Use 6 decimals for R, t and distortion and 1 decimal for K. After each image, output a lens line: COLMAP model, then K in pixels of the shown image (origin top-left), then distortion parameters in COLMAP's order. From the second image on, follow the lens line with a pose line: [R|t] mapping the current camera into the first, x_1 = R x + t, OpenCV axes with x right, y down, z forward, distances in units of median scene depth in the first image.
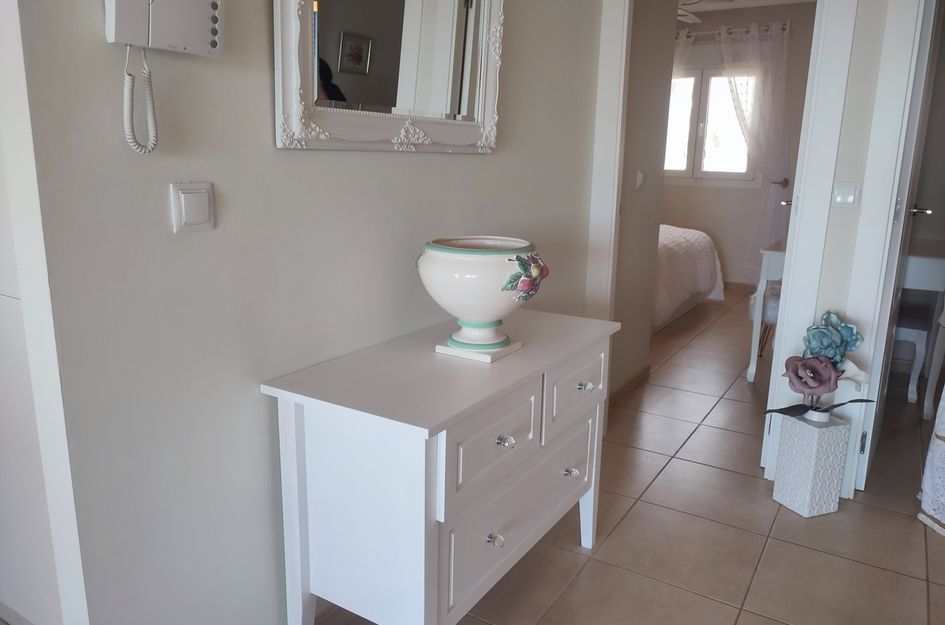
lens RADIAL K [[688.3, 0, 478.0], [0, 688.3, 315.6], [0, 0, 1]] dist [0.034203, -0.028395]
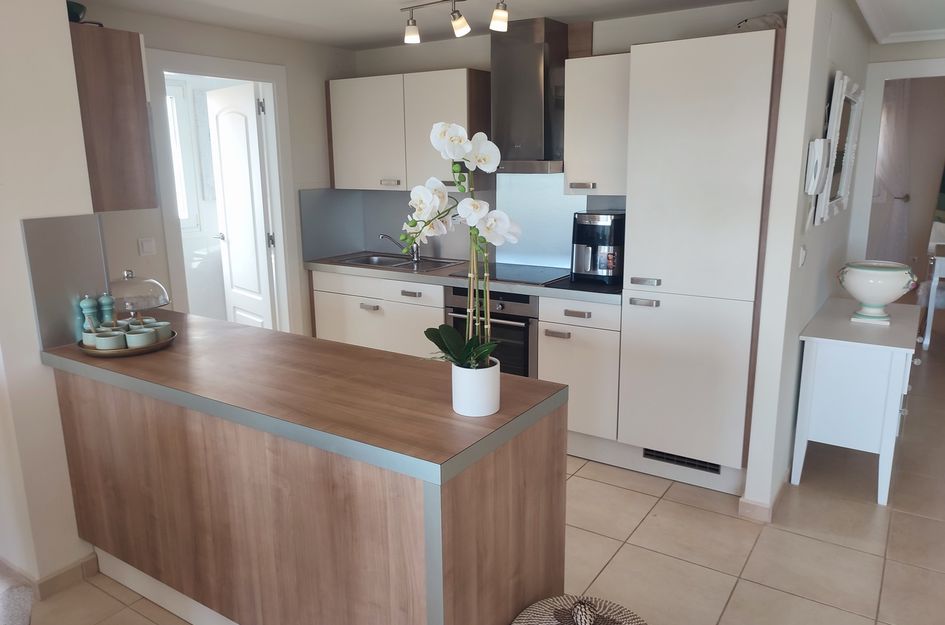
lens RADIAL K [[688.3, 0, 465.6], [0, 688.3, 315.8], [0, 0, 1]] dist [0.034203, -0.028395]
pose [[0.998414, -0.023480, -0.051175, -0.983257], [0.023254, 0.999717, -0.005001, 0.020772], [0.051278, 0.003803, 0.998677, -0.945656]]
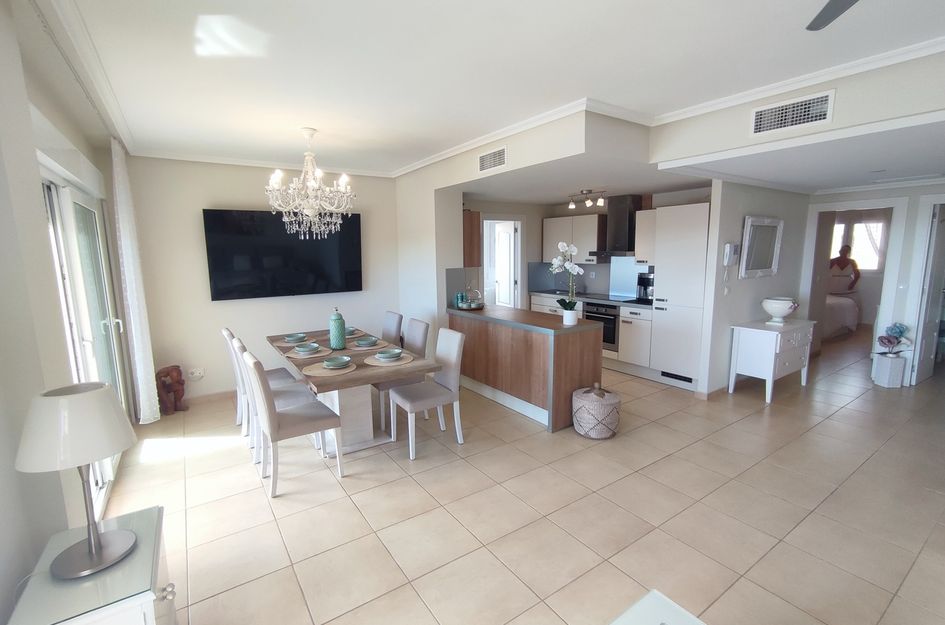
lens RADIAL K [[424.0, 0, 471.4], [0, 424.0, 312.5], [0, 0, 1]] dist [-0.003907, 0.000673]
pose [[0.910772, 0.028091, -0.411953, -0.611420], [-0.062628, 0.995538, -0.070576, 0.269200], [0.408133, 0.090079, 0.908468, -2.034546]]
